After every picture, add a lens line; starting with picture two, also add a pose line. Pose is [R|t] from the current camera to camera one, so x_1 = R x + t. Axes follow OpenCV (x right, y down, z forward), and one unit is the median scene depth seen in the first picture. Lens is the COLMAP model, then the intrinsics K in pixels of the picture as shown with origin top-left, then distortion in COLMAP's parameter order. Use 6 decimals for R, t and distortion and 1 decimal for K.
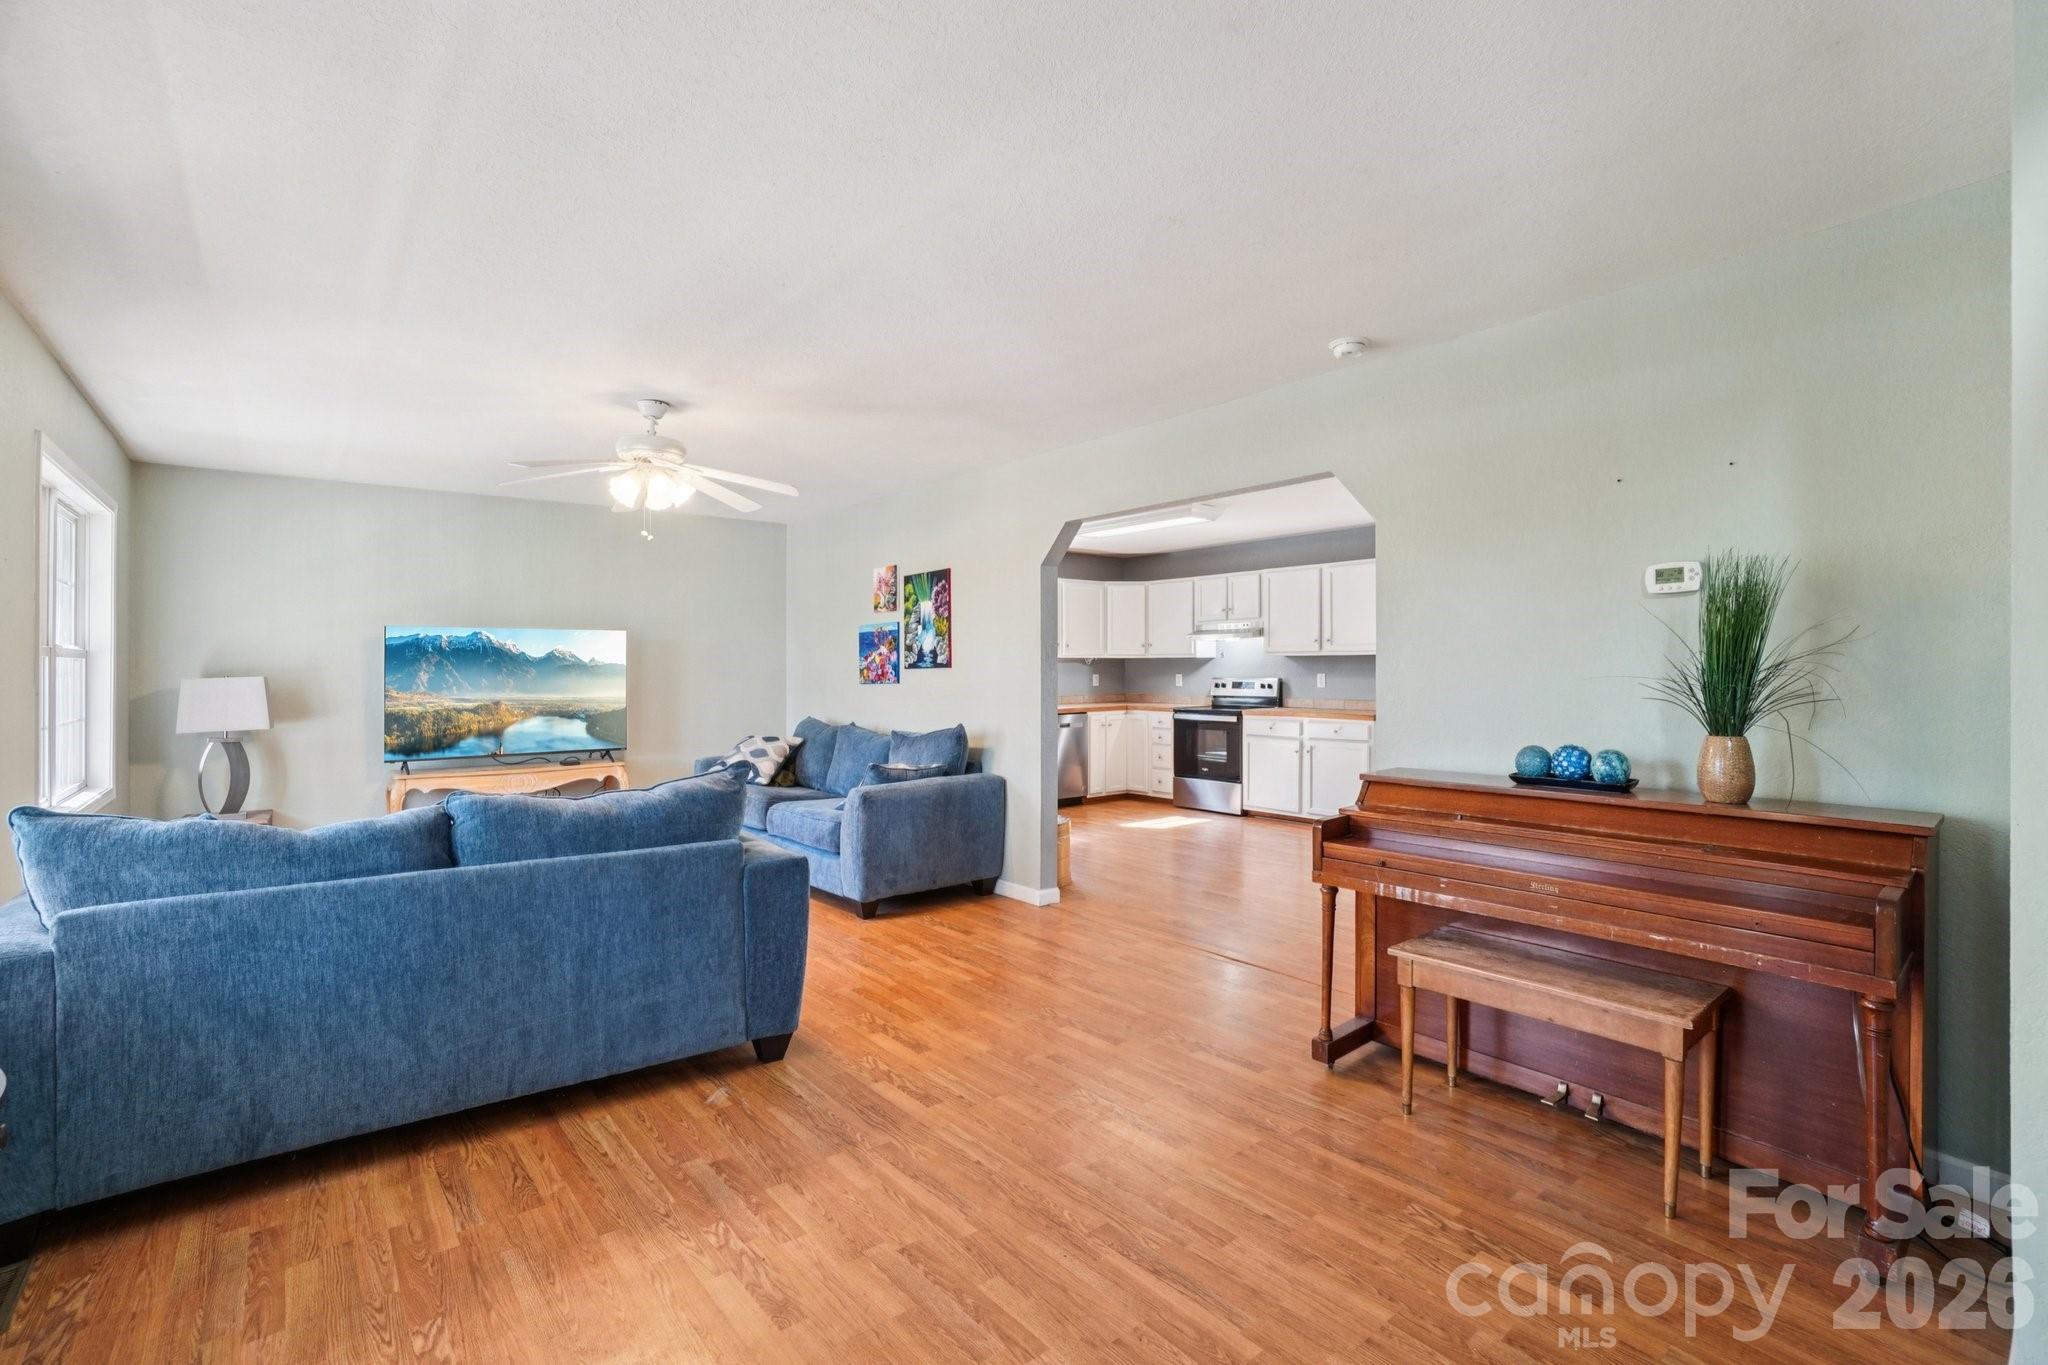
lens RADIAL K [[918.1, 0, 1033.6], [0, 918.1, 677.7], [0, 0, 1]] dist [-0.059436, 0.019508]
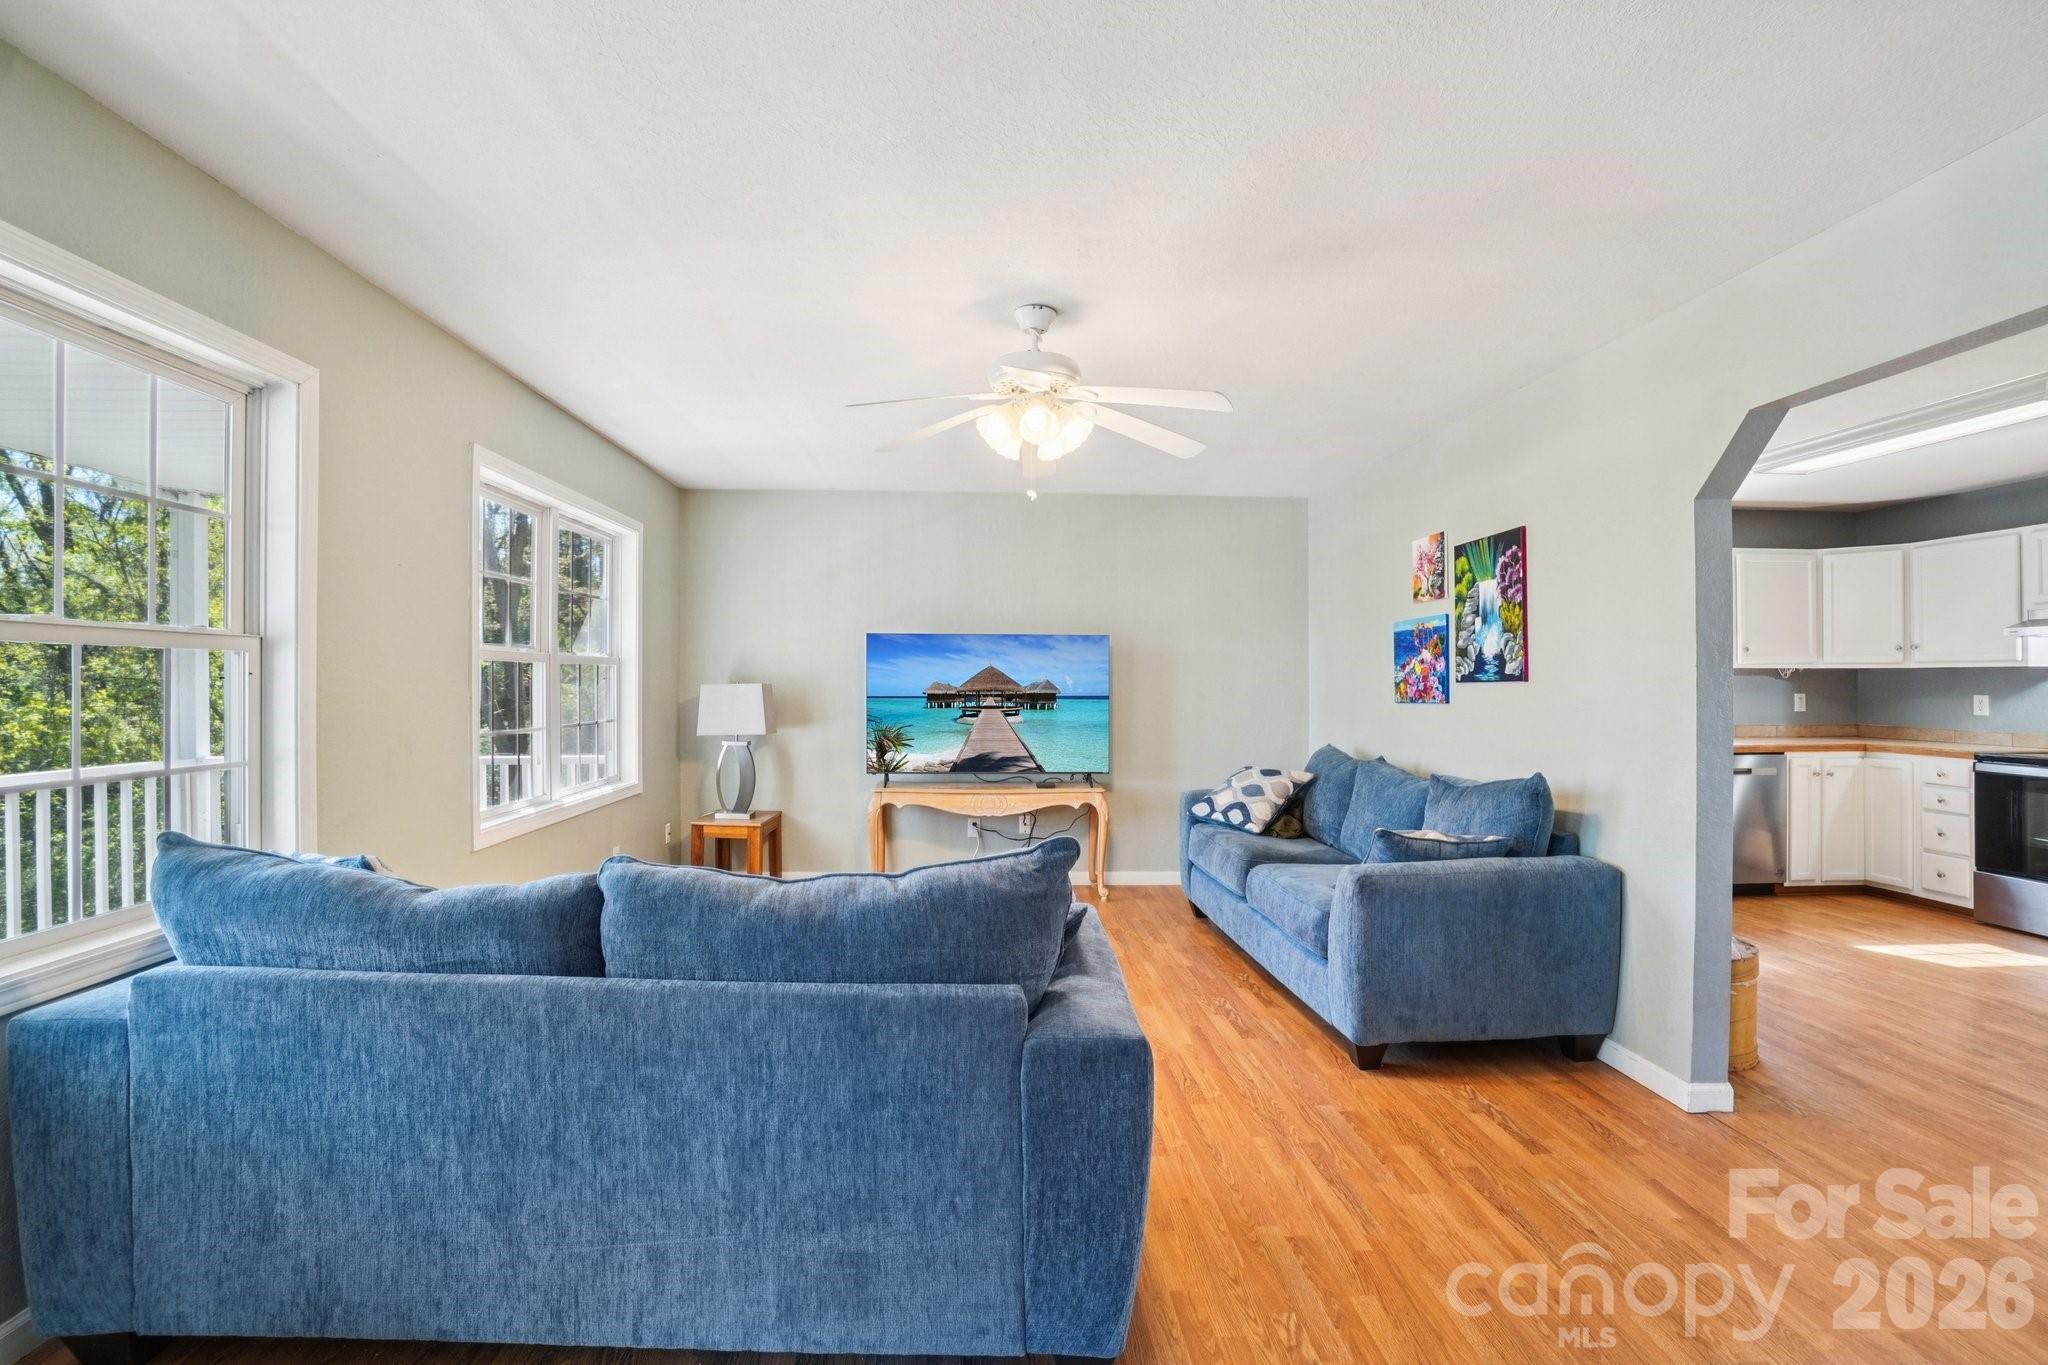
lens RADIAL K [[918.1, 0, 1011.6], [0, 918.1, 667.0], [0, 0, 1]] dist [-0.059436, 0.019508]
pose [[0.797095, -0.001649, -0.603852, 0.002693], [-0.014296, 0.999664, -0.021602, -0.001838], [0.603685, 0.025851, 0.796804, 0.268624]]
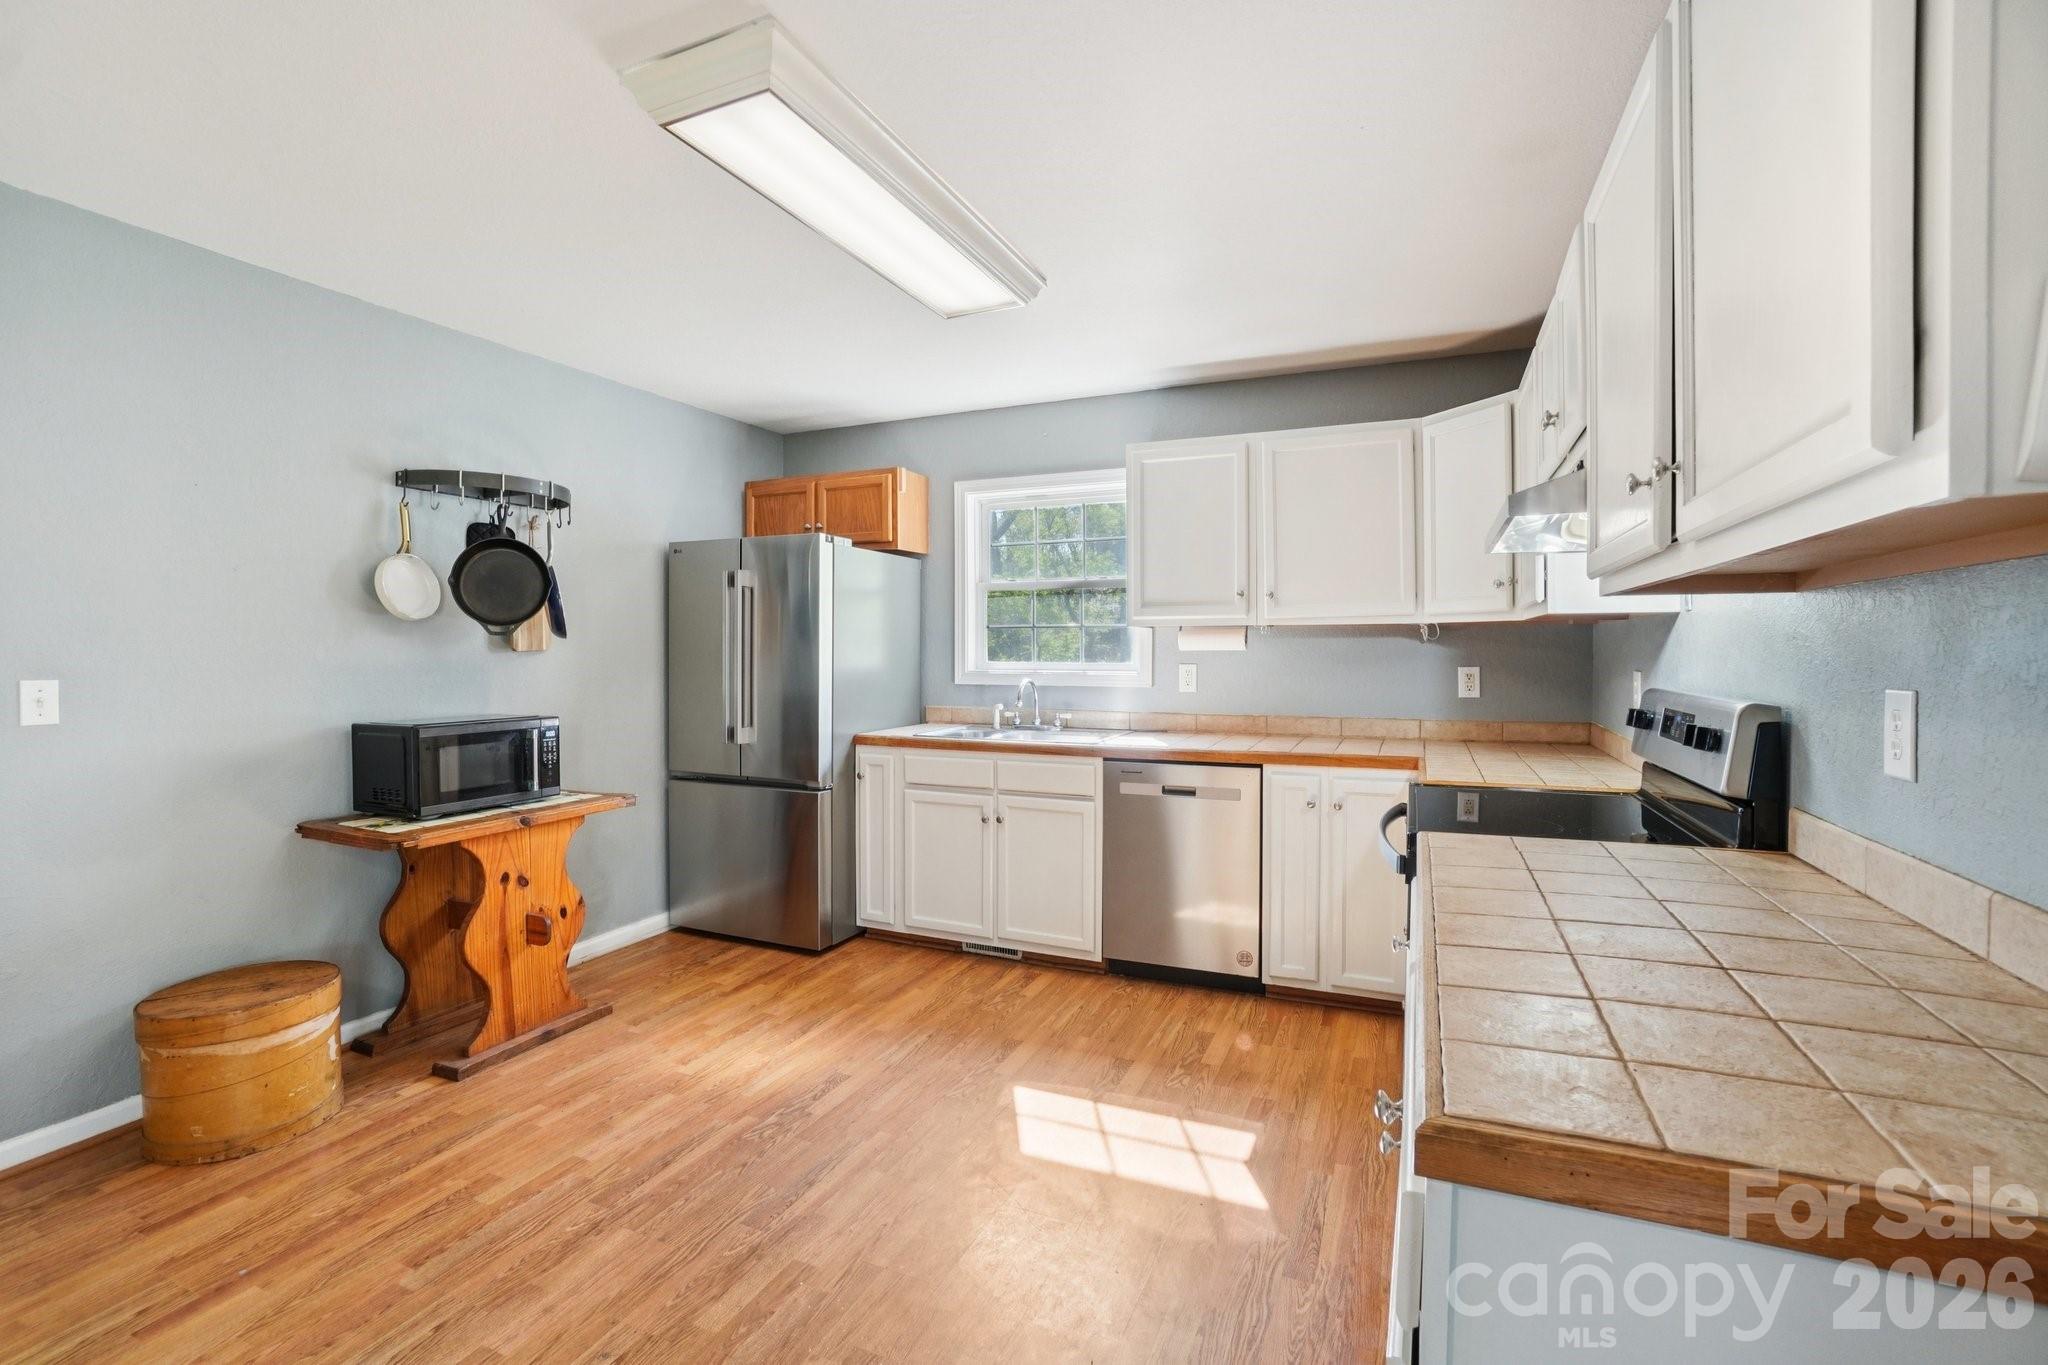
lens RADIAL K [[918.1, 0, 1026.5], [0, 918.1, 659.1], [0, 0, 1]] dist [-0.059436, 0.019508]
pose [[0.435680, 0.009369, -0.900053, 0.539675], [-0.008873, 0.999942, 0.006113, -0.012821], [0.900058, 0.005323, 0.435738, 1.110135]]
